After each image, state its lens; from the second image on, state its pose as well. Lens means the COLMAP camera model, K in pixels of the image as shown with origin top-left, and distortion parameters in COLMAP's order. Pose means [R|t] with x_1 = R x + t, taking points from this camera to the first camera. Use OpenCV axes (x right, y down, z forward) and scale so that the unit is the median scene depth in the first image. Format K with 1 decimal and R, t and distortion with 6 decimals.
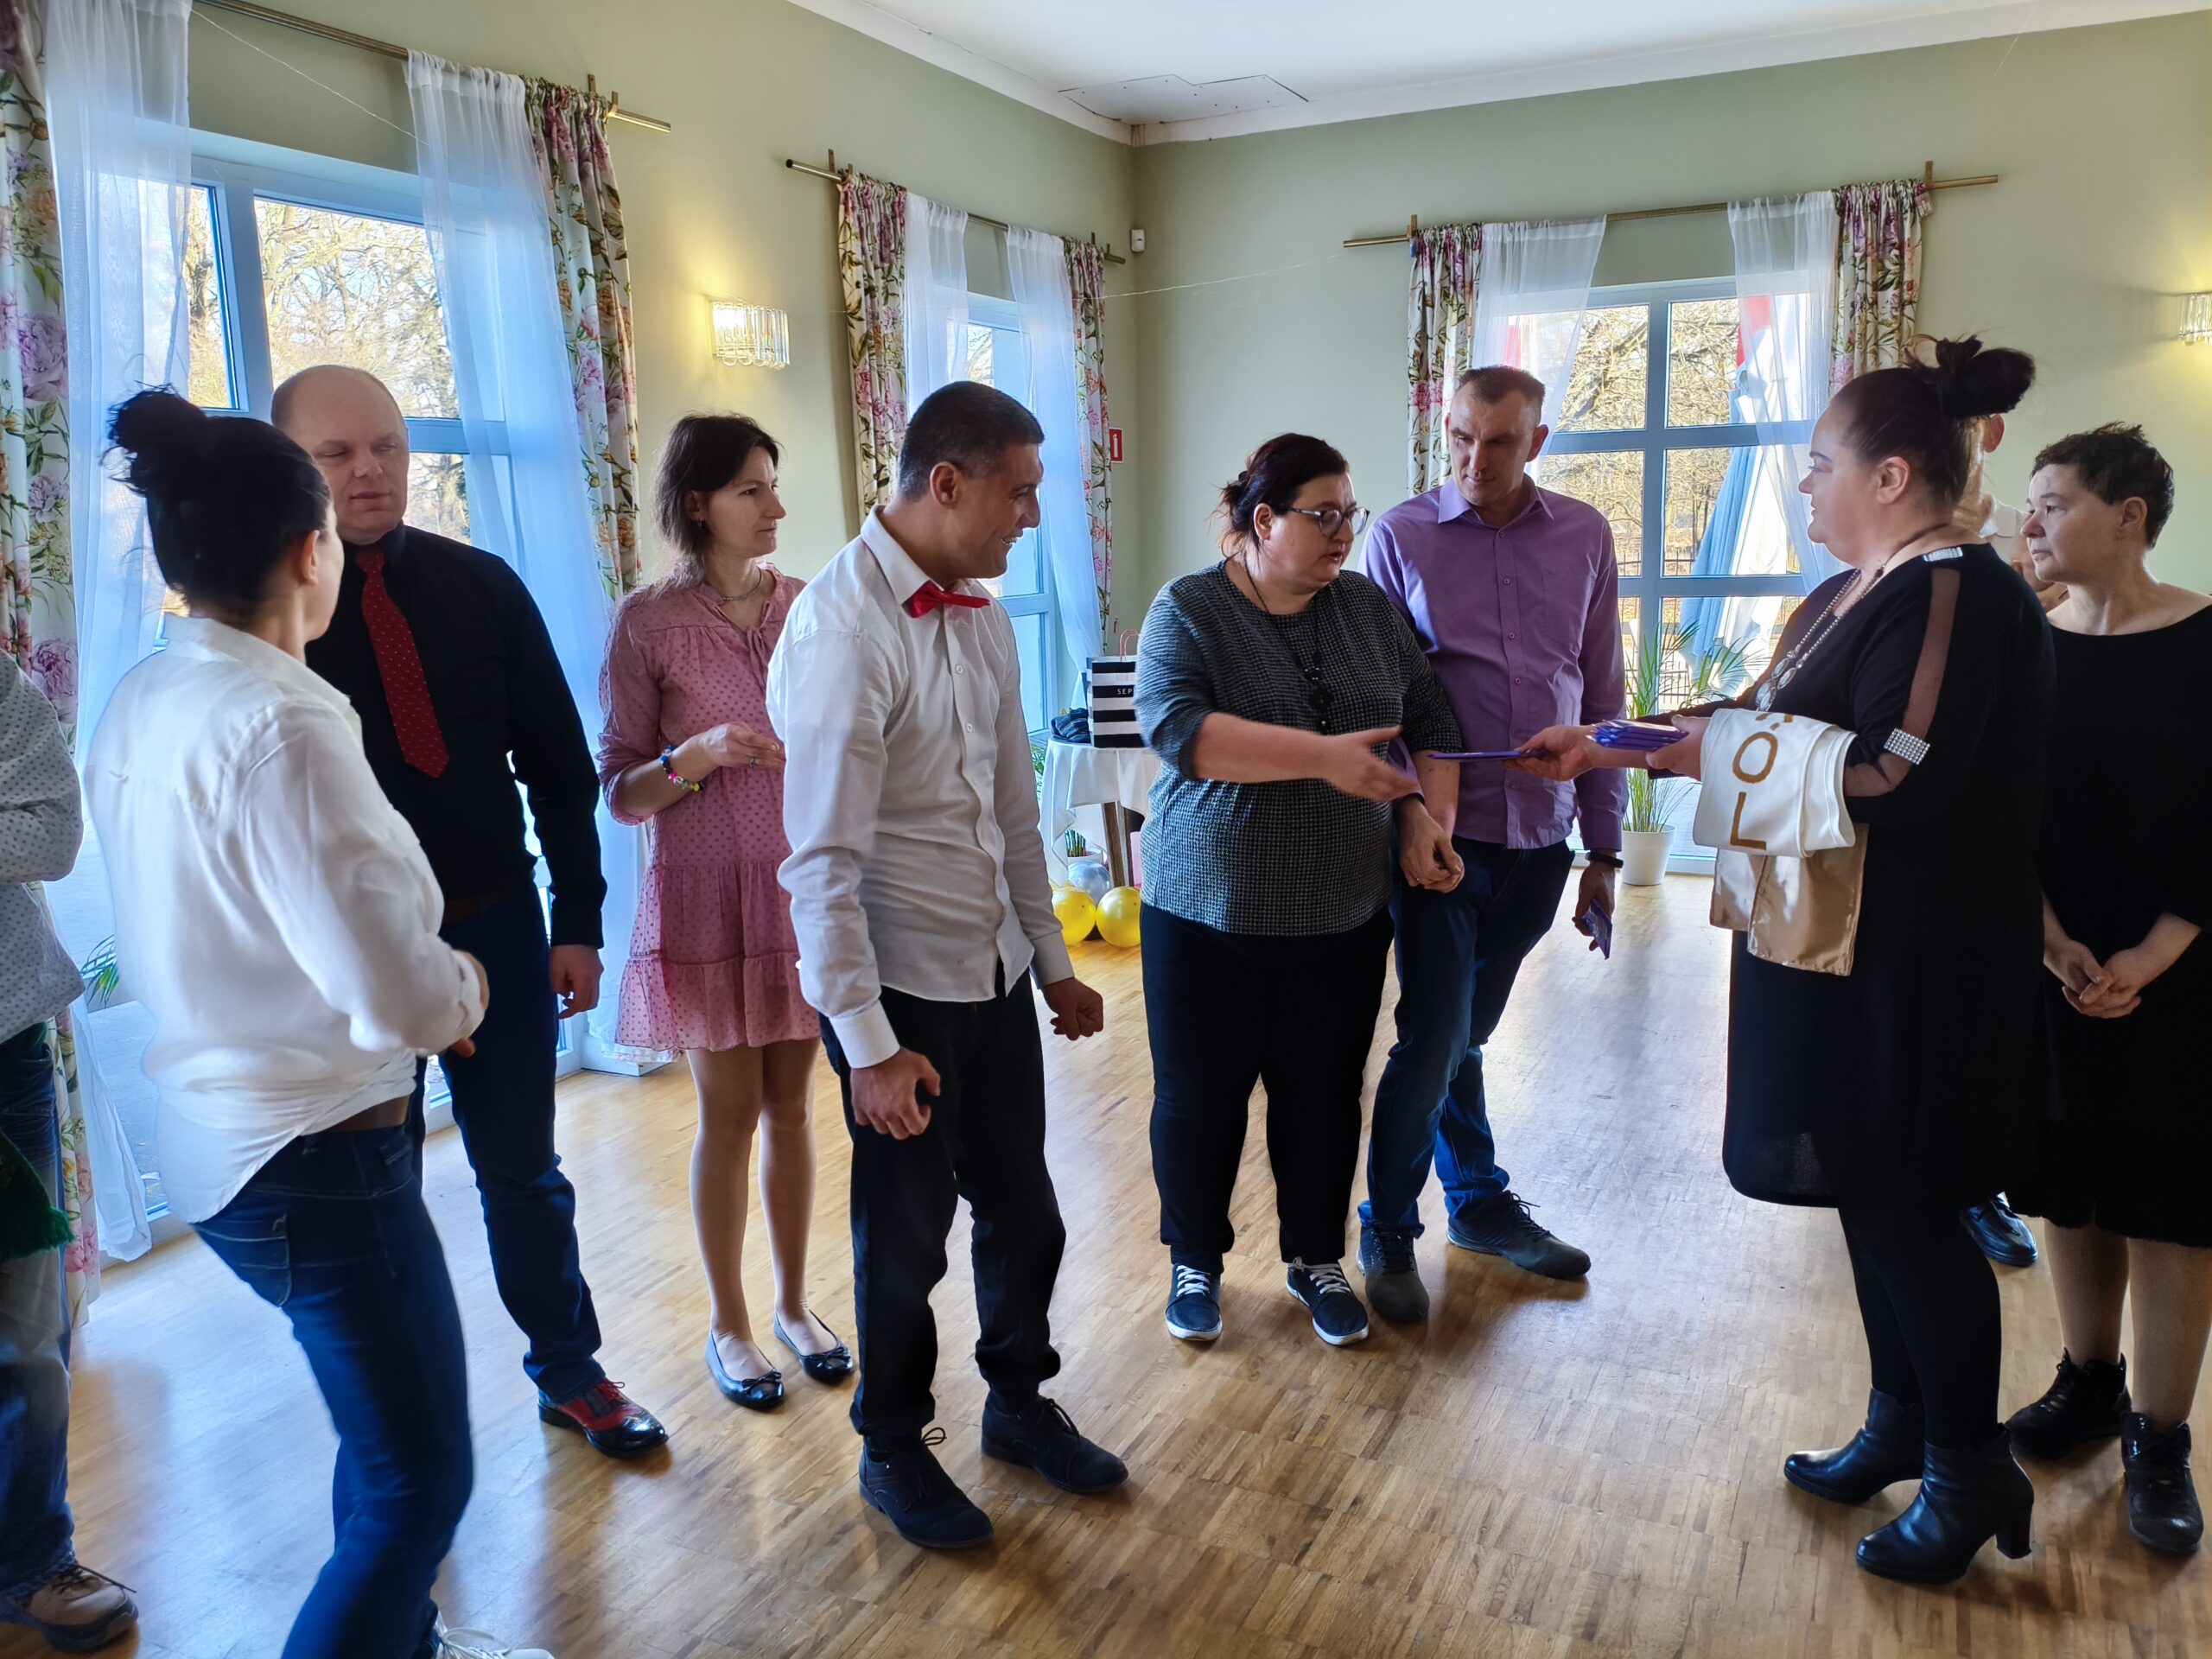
lens RADIAL K [[1715.2, 0, 1109.5], [0, 1715.2, 826.0], [0, 0, 1]] dist [0.048906, -0.087006]
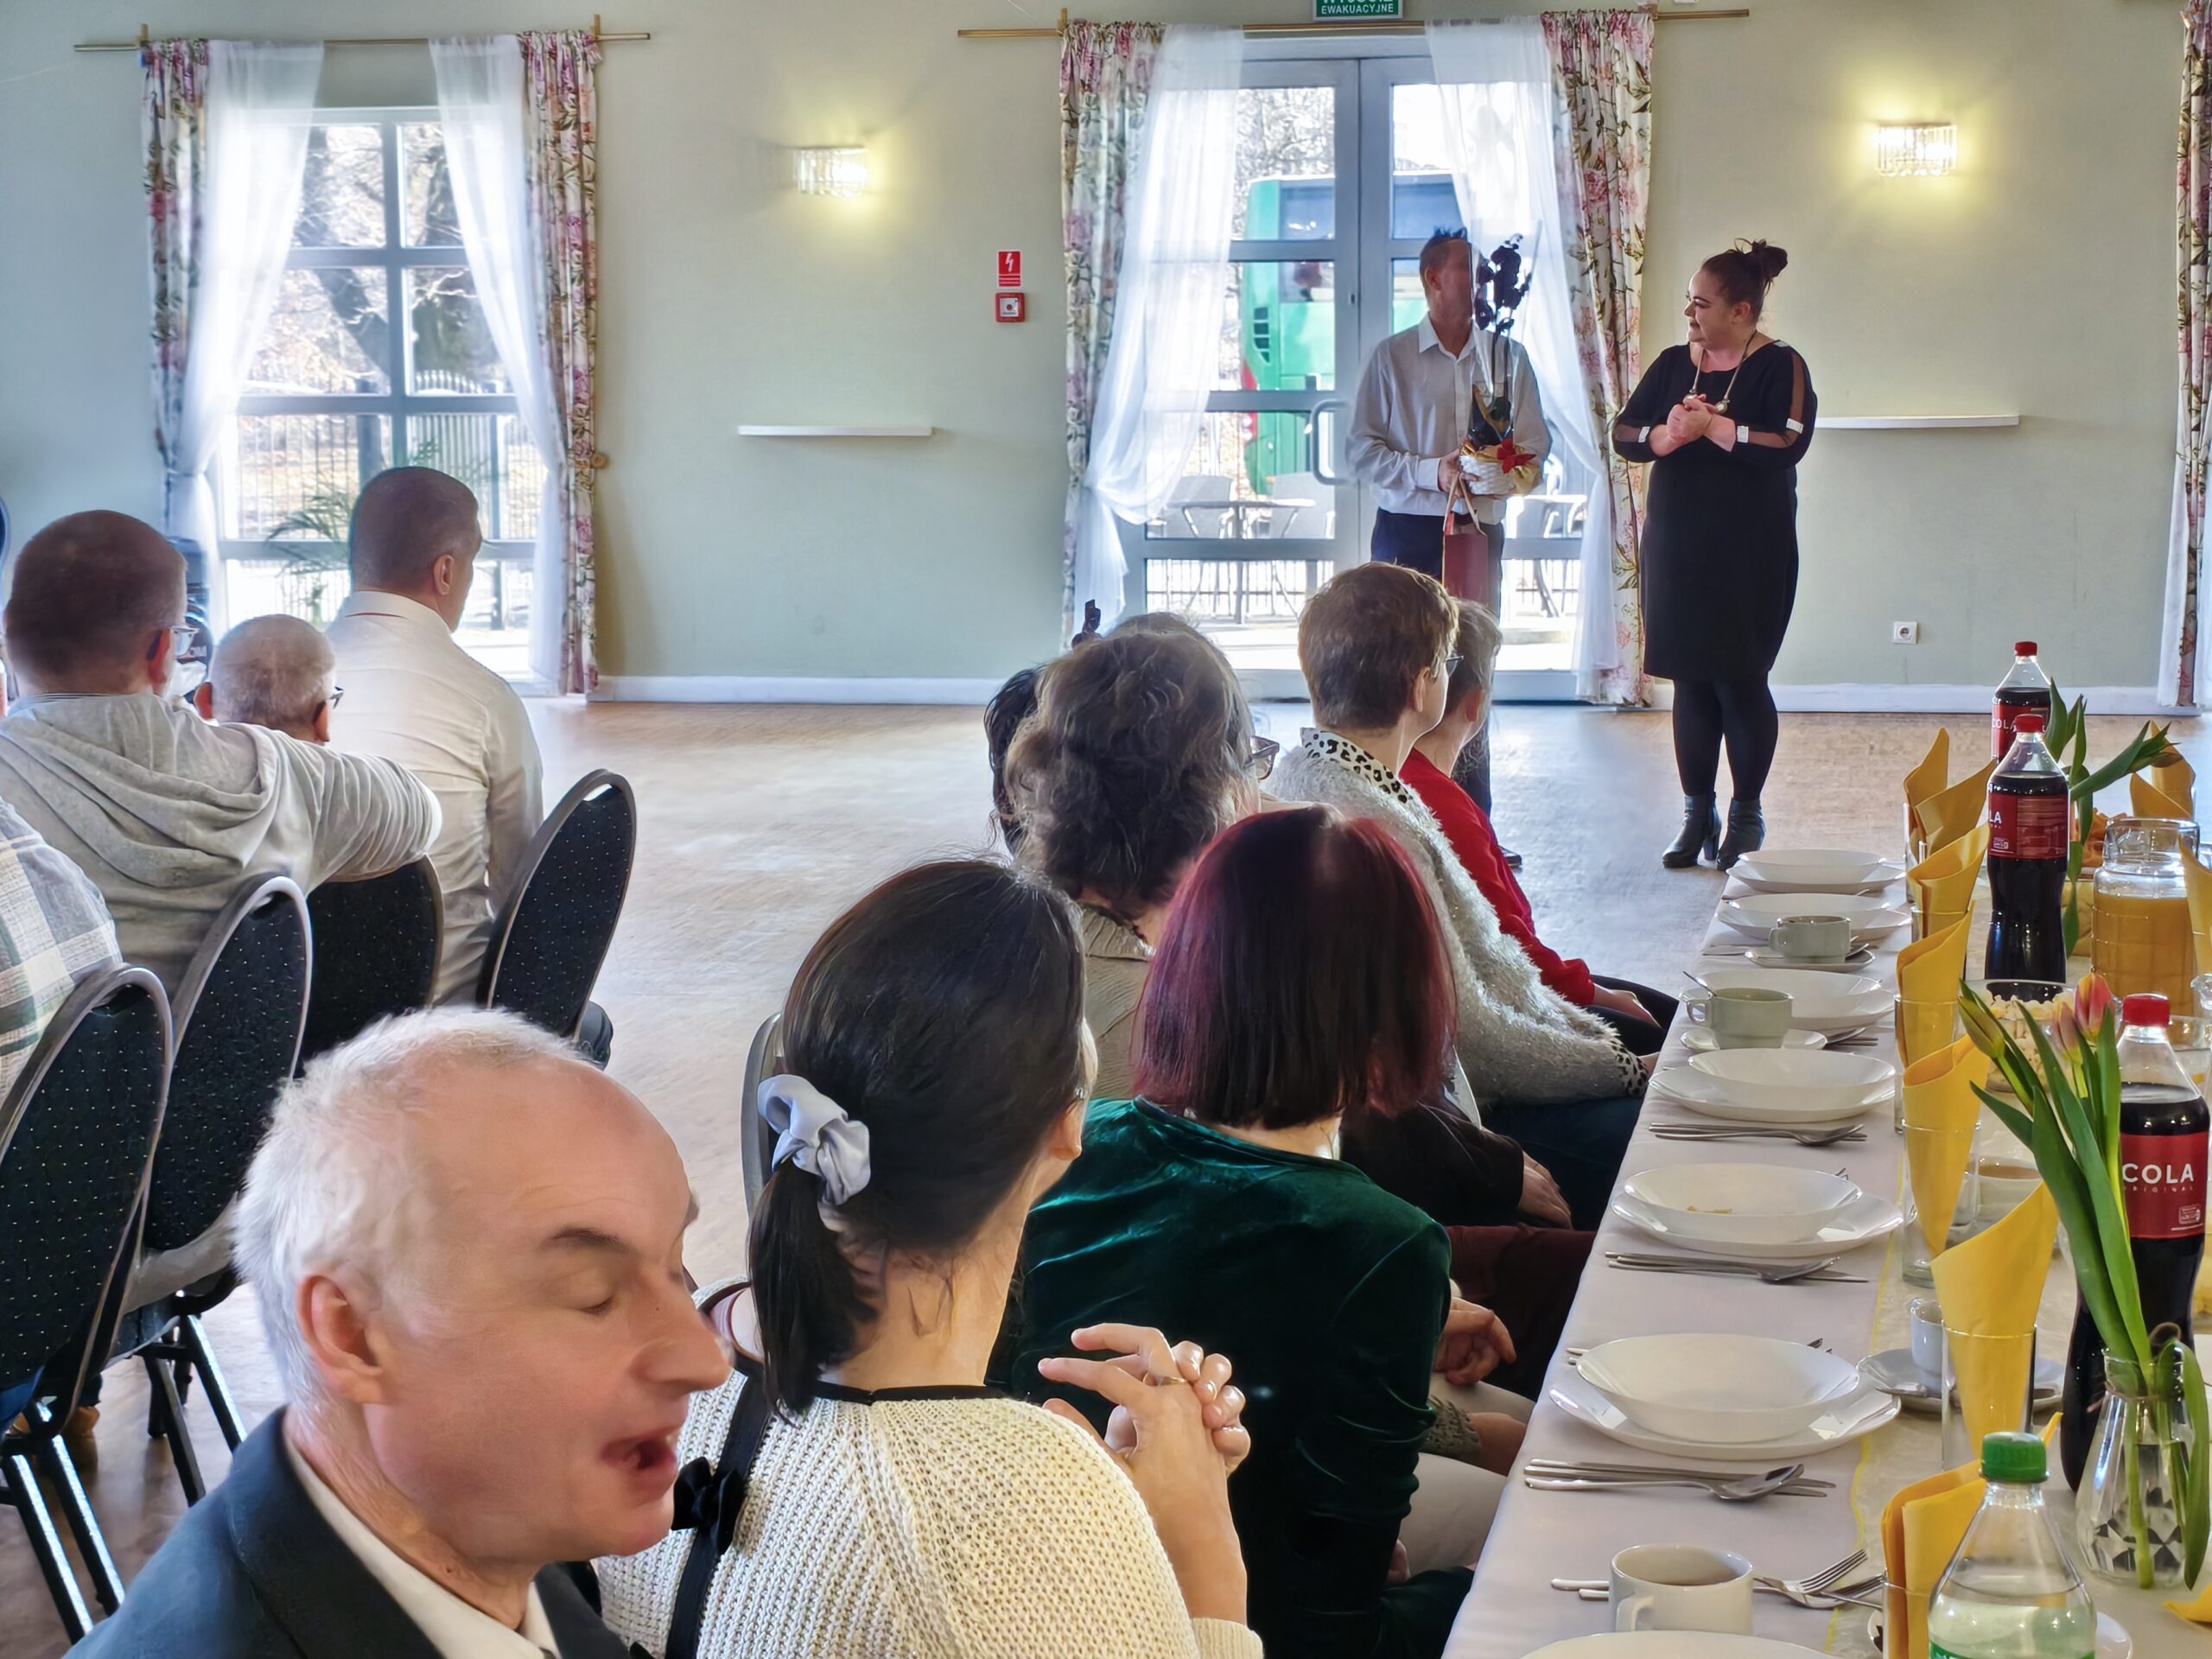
lens RADIAL K [[4127.4, 0, 1064.5], [0, 4127.4, 820.9], [0, 0, 1]] dist [0.146554, -0.360876]
pose [[0.973475, -0.011971, 0.228481, 0.156483], [0.024617, 0.998313, -0.052579, 0.267519], [-0.227466, 0.056809, 0.972127, -1.582929]]
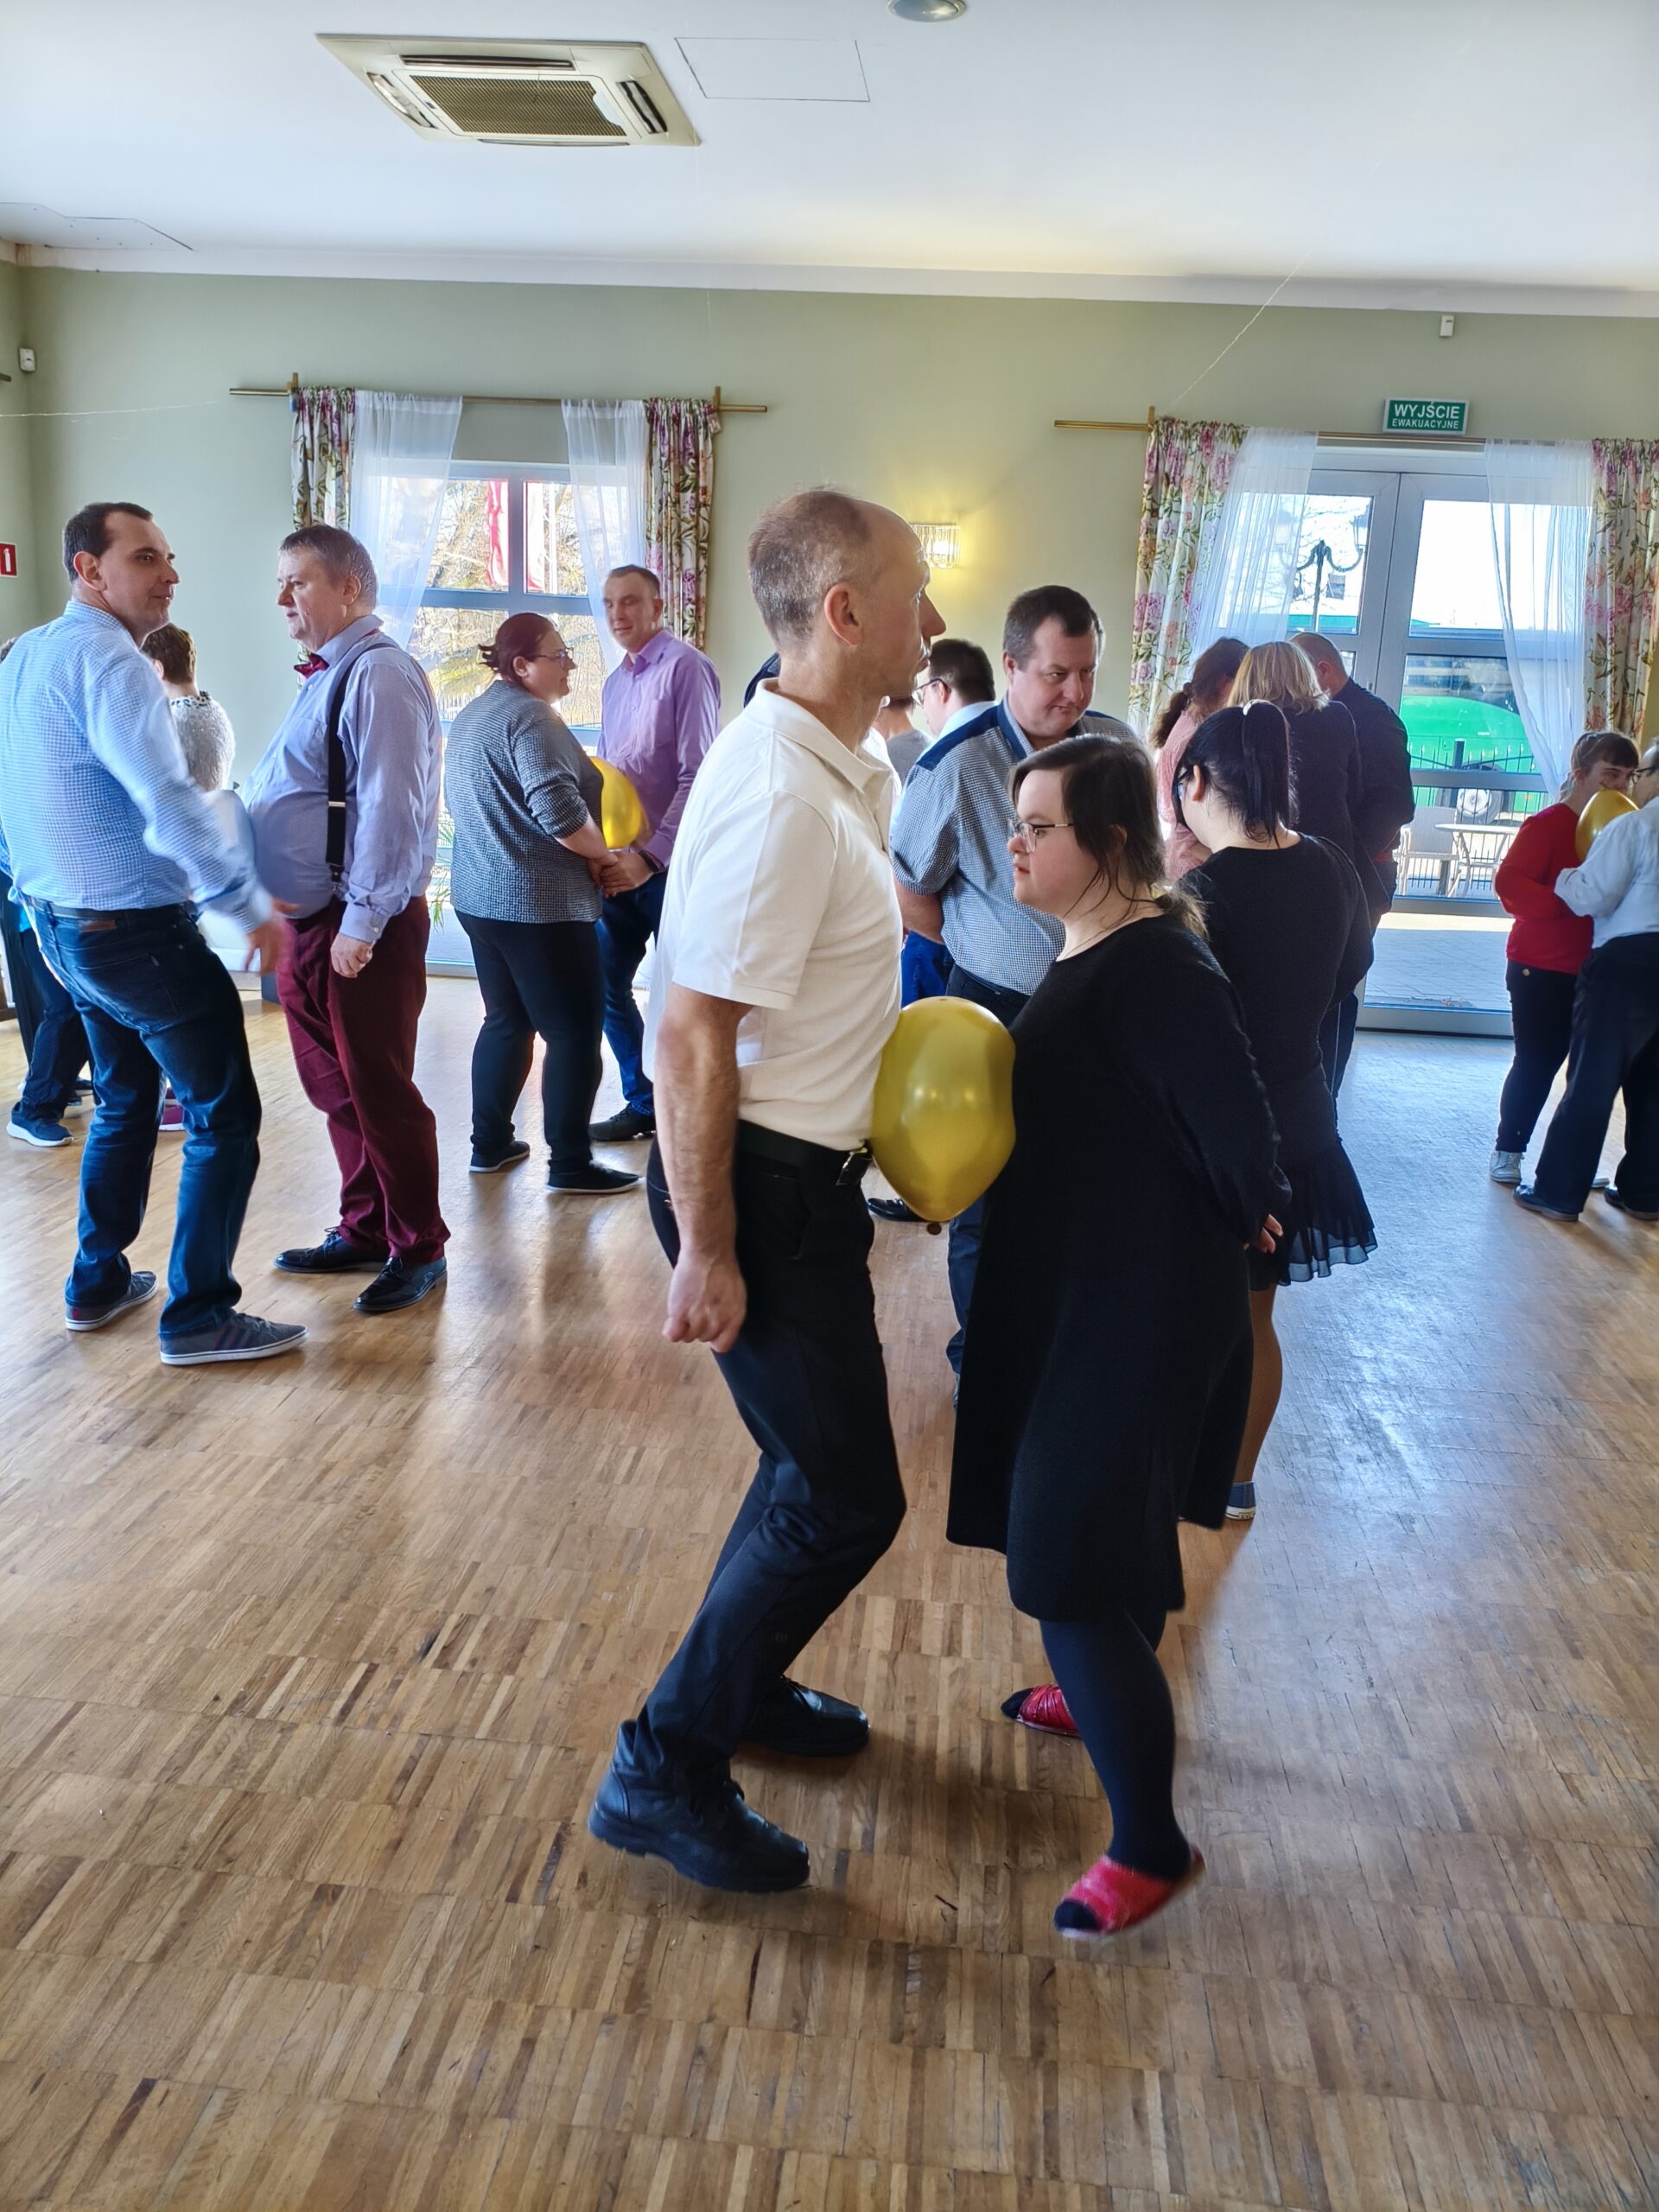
lens RADIAL K [[1702.4, 0, 834.2], [0, 1702.4, 1106.5], [0, 0, 1]] dist [0.041457, -0.085066]
pose [[0.936175, -0.014972, 0.351215, 0.122826], [-0.010242, 0.997507, 0.069822, 0.032809], [-0.351385, -0.068962, 0.933688, -0.180057]]
